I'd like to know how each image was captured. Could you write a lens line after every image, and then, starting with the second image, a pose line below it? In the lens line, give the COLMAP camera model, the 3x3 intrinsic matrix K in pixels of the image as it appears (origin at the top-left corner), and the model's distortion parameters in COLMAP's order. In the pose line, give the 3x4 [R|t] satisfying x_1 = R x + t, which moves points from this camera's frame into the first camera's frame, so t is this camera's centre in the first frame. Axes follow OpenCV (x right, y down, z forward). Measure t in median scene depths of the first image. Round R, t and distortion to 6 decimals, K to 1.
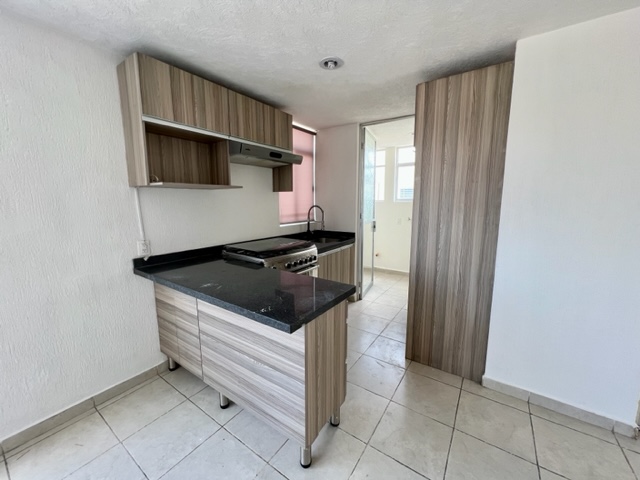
lens RADIAL K [[255.4, 0, 320.0], [0, 255.4, 240.0], [0, 0, 1]] dist [0.001002, 0.000568]
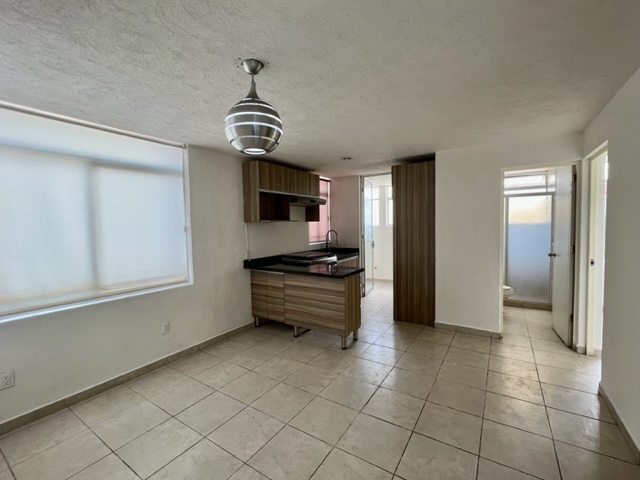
lens RADIAL K [[280.7, 0, 320.0], [0, 280.7, 240.0], [0, 0, 1]] dist [-0.000739, -0.000096]
pose [[0.999650, -0.016789, 0.020463, -0.156845], [0.018696, 0.995125, -0.096828, 0.099151], [-0.018738, 0.097177, 0.995091, -0.776241]]
